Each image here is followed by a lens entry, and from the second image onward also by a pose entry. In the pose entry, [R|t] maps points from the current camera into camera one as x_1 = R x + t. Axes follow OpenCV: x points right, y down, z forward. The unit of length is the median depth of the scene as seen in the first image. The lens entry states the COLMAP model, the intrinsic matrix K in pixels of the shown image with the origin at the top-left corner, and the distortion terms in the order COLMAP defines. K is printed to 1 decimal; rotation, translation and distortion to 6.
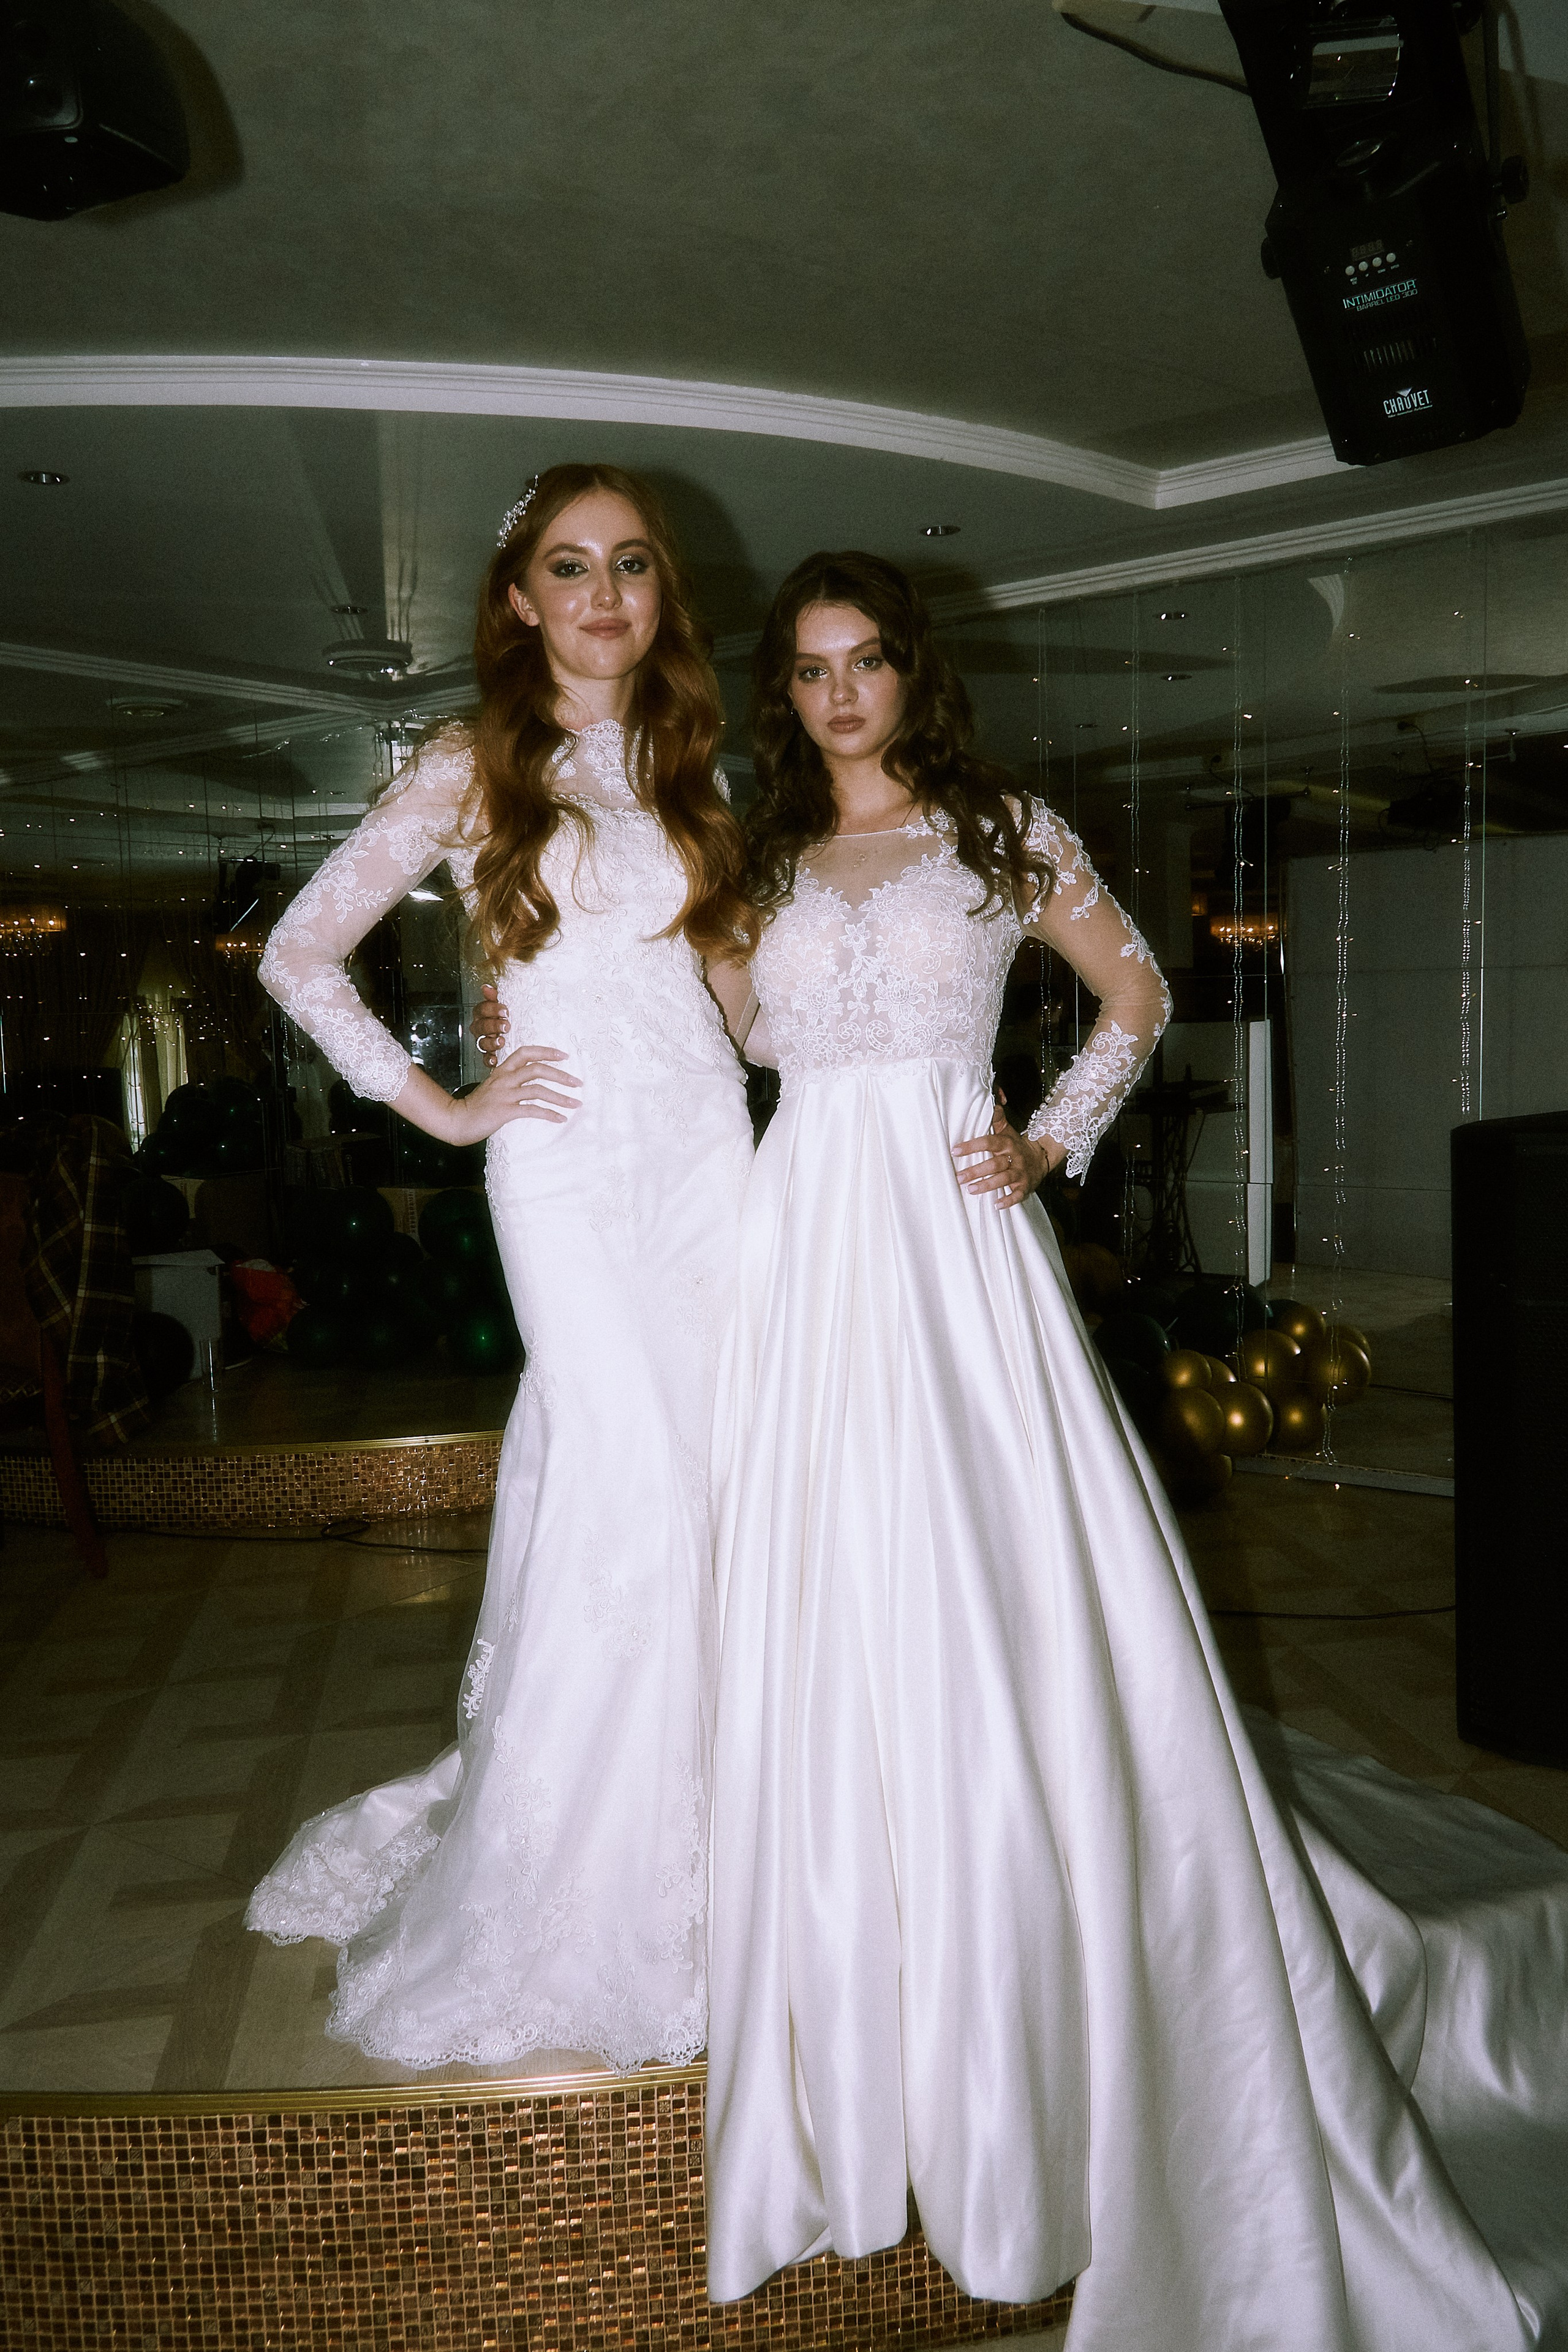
lens RADIAL K [[1815.6, 0, 784.9], [0, 1815.6, 1174.6], [0, 0, 1]] dist [-0.002422, -0.004269]
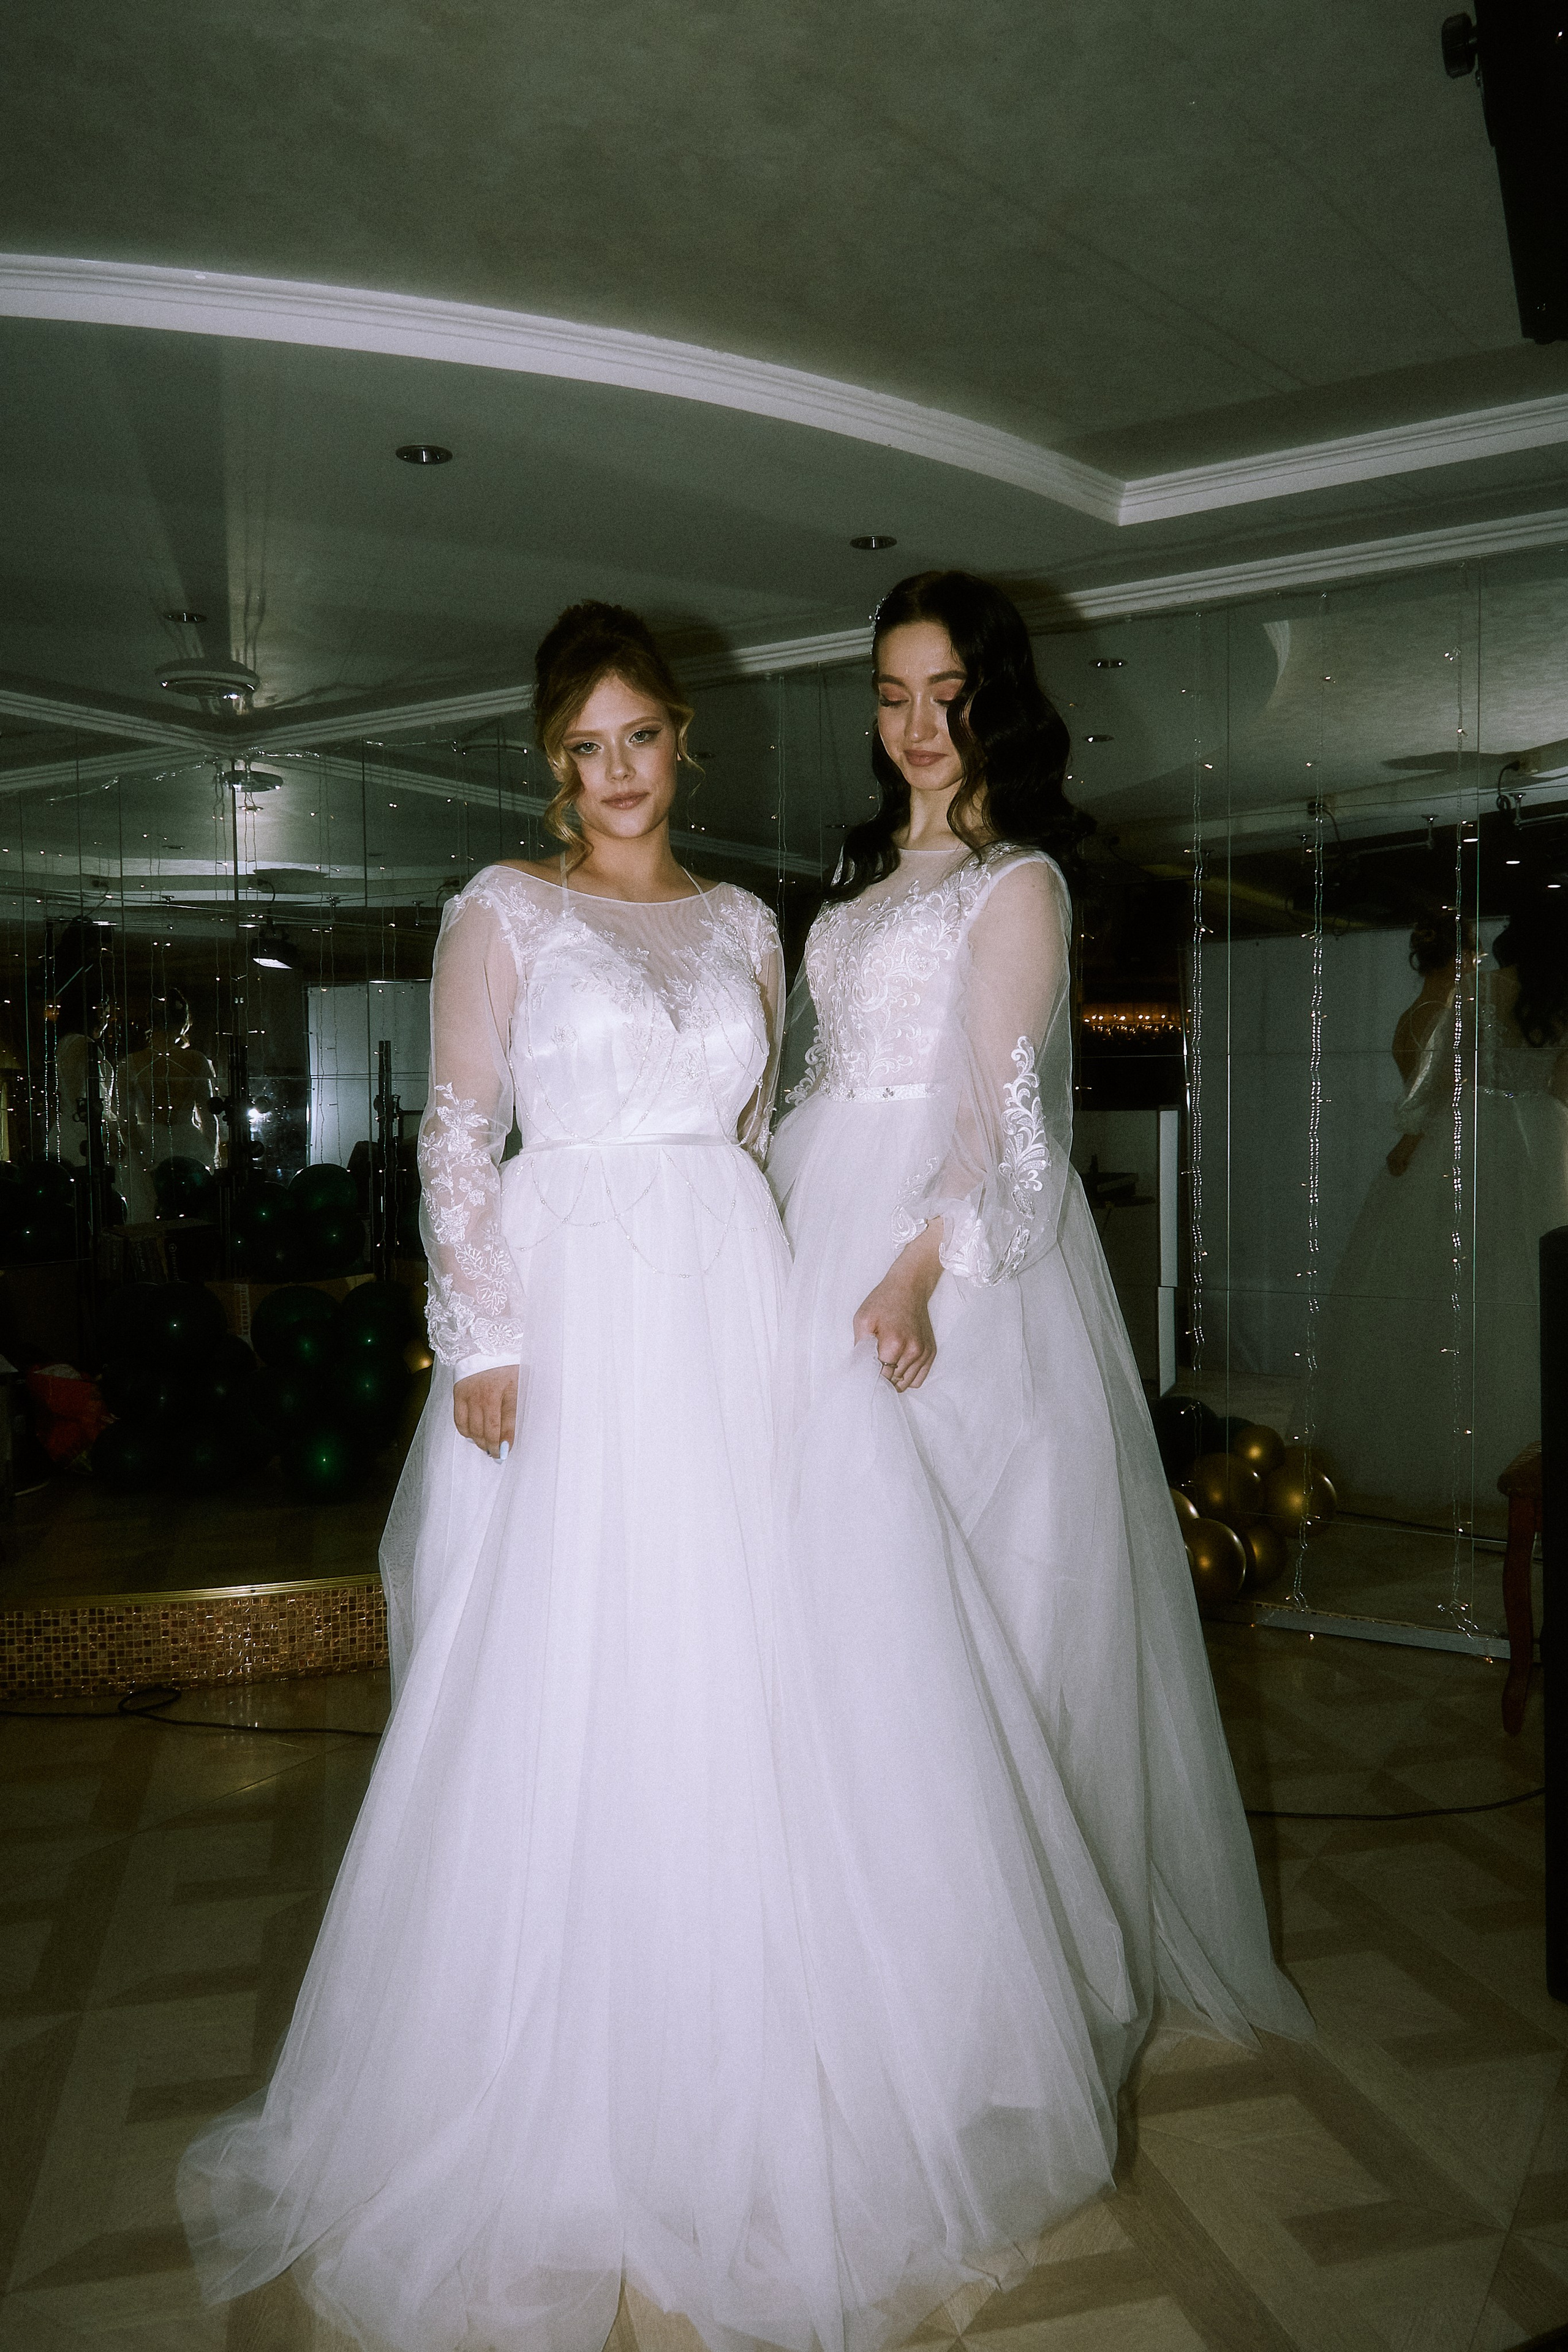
lens RADIAL K [[1815.6, 0, 784.9], [0, 1815.6, 1174.6], [0, 0, 1]] dist [-0.002422, -0.004269]
pose [[0.996551, 0.013489, 0.081876, -0.024373], [-0.009475, 0.998743, -0.049219, -0.005555], [-0.082437, 0.048273, 0.995426, 0.139516]]
